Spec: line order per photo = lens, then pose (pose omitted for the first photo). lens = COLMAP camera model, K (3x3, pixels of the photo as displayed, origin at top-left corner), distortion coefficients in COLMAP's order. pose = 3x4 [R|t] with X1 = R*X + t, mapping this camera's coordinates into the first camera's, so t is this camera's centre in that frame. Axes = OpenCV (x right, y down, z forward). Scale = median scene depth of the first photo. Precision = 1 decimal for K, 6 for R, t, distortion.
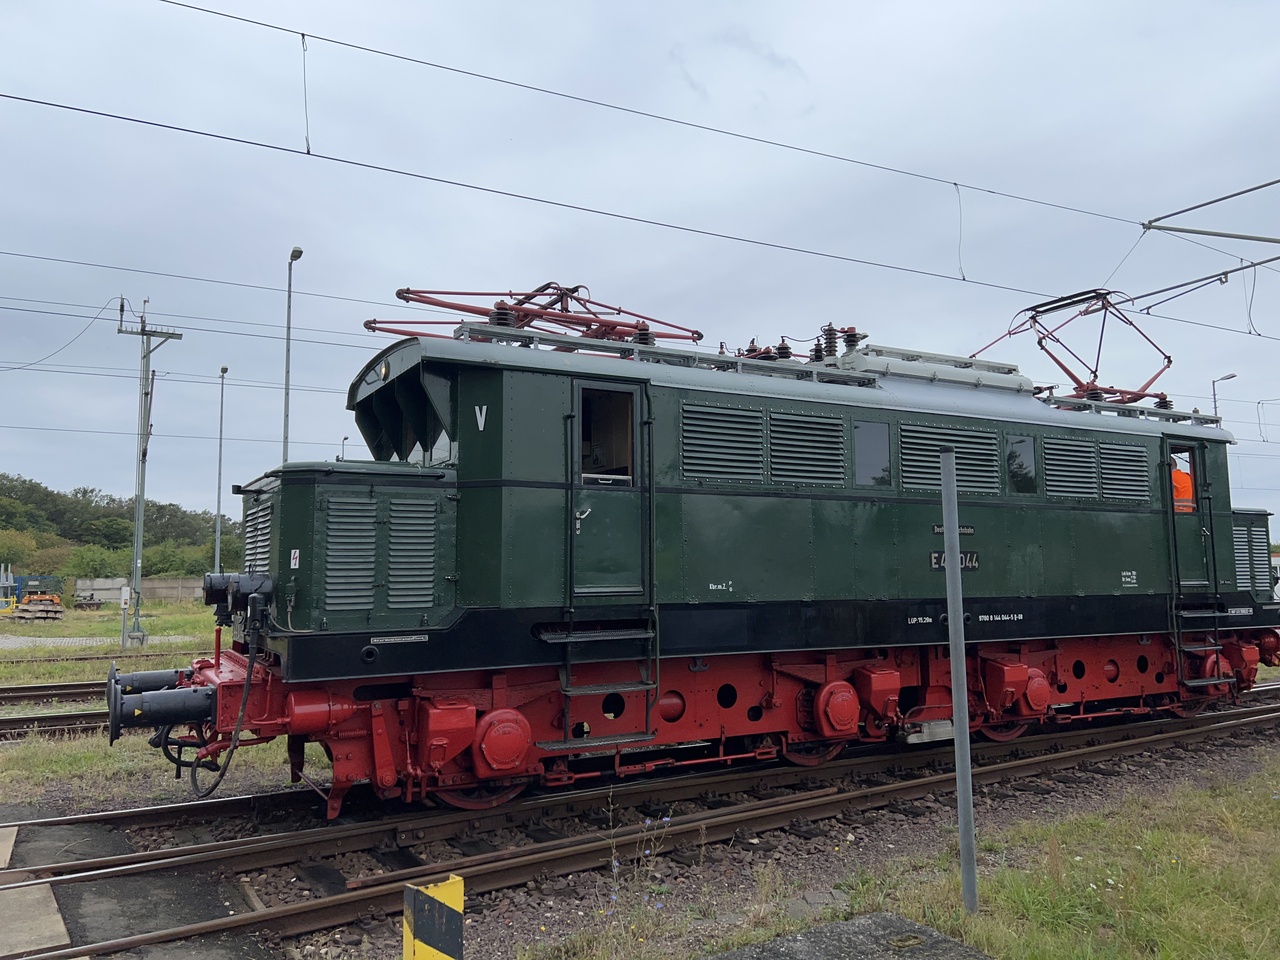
lens RADIAL K [[940.8, 0, 636.7], [0, 940.8, 481.1], [0, 0, 1]] dist [0.076356, -0.102251]
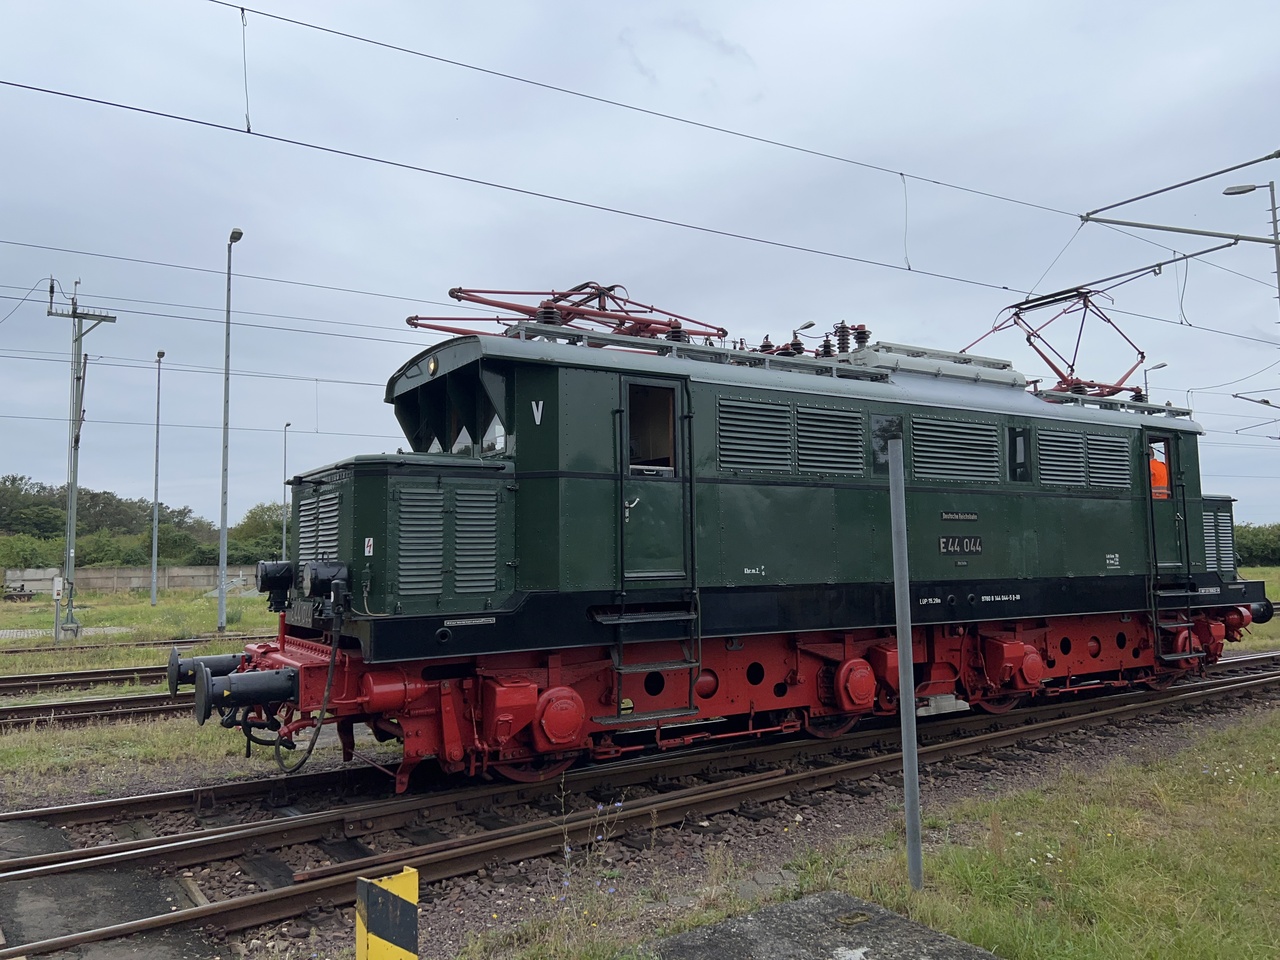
lens RADIAL K [[940.8, 0, 636.7], [0, 940.8, 481.1], [0, 0, 1]] dist [0.076356, -0.102251]
pose [[0.998601, -0.002102, 0.052828, -0.074897], [0.001367, 0.999902, 0.013949, -0.003198], [-0.052852, -0.013858, 0.998506, -0.040070]]
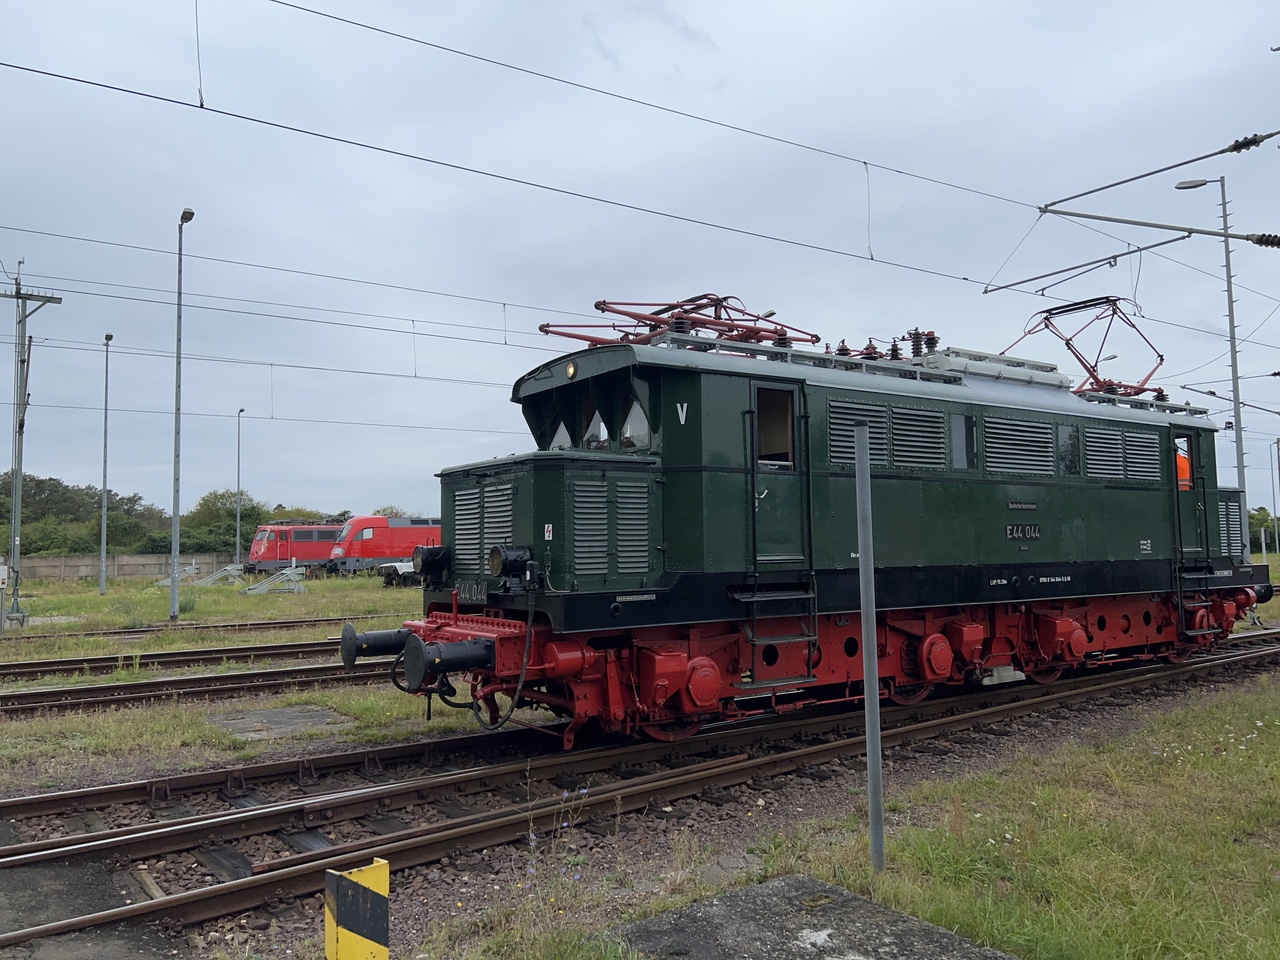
lens RADIAL K [[943.4, 0, 637.6], [0, 943.4, 478.5], [0, 0, 1]] dist [0.066502, -0.081805]
pose [[0.995680, -0.000439, 0.092849, -0.225664], [-0.001854, 0.999695, 0.024612, -0.009784], [-0.092832, -0.024678, 0.995376, -0.122254]]
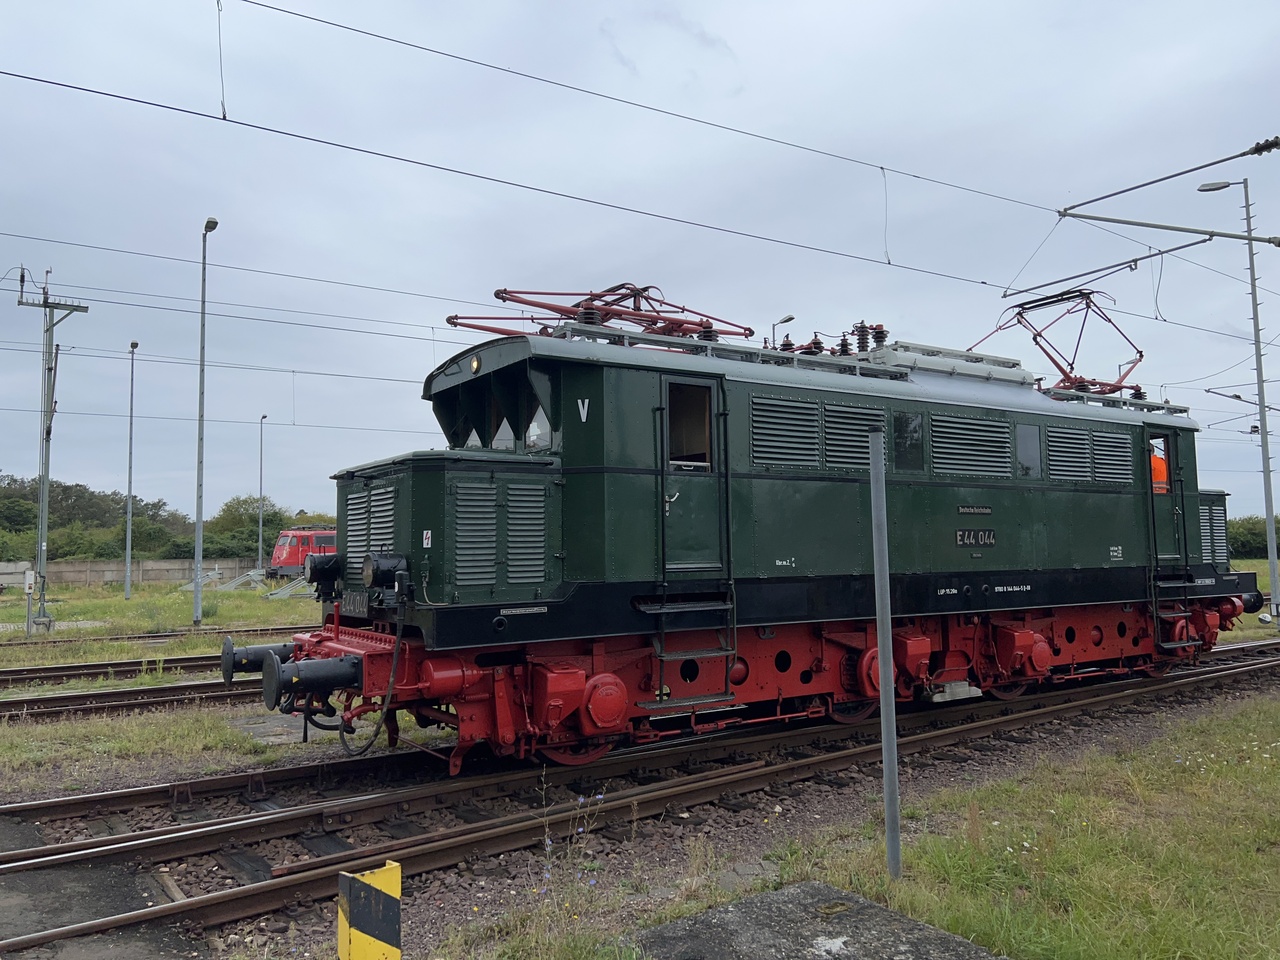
lens RADIAL K [[941.5, 0, 637.2], [0, 941.5, 480.2], [0, 0, 1]] dist [0.072914, -0.094896]
pose [[0.997247, -0.001210, 0.074137, -0.125121], [-0.000311, 0.999790, 0.020491, -0.005378], [-0.074147, -0.020457, 0.997038, -0.067212]]
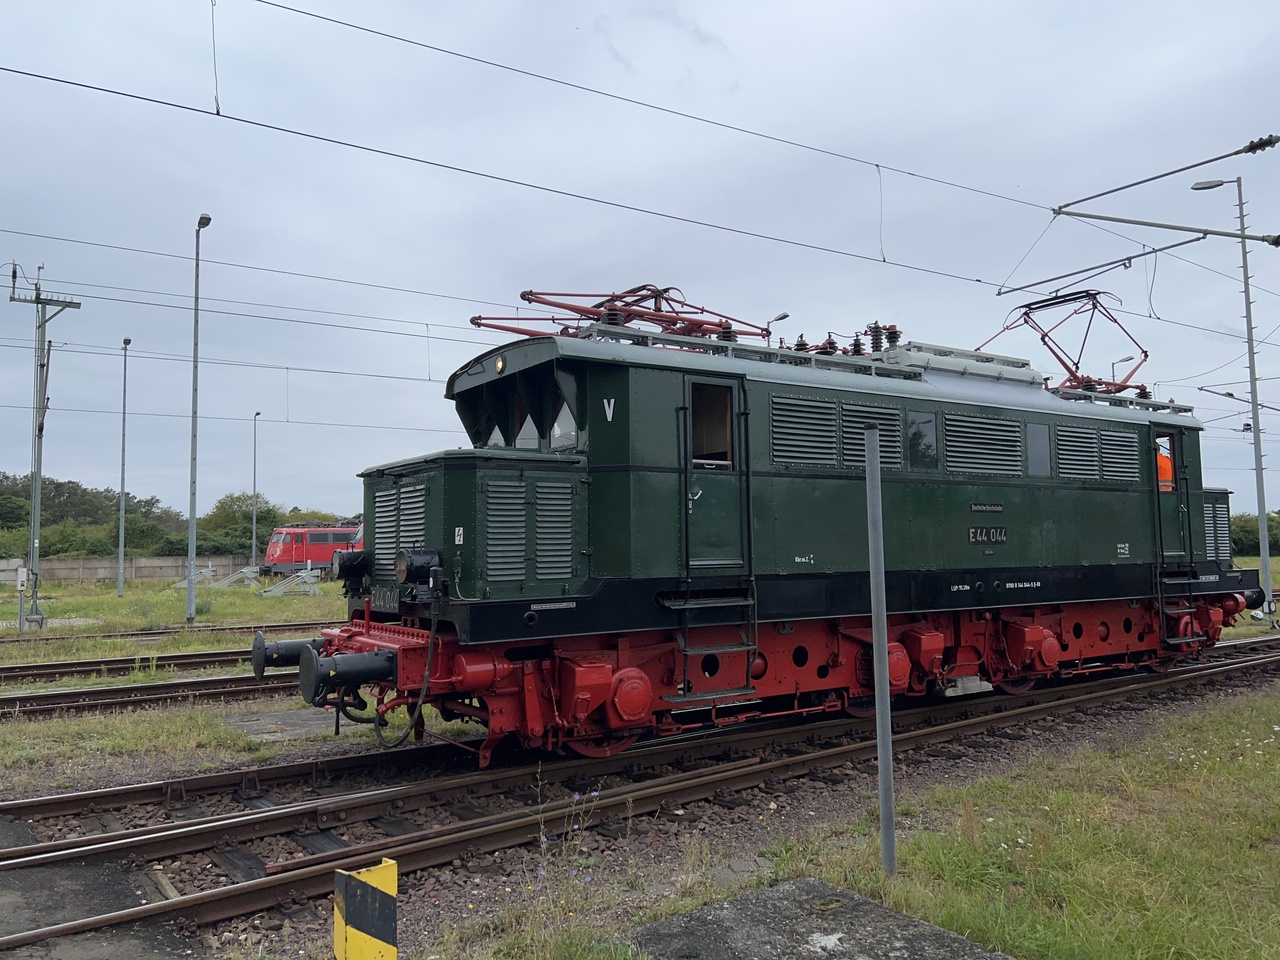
lens RADIAL K [[941.8, 0, 637.4], [0, 941.8, 479.2], [0, 0, 1]] dist [0.072258, -0.092866]
pose [[0.996822, -0.000659, 0.079664, -0.150257], [-0.001124, 0.999750, 0.022338, -0.006465], [-0.079659, -0.022356, 0.996571, -0.080806]]
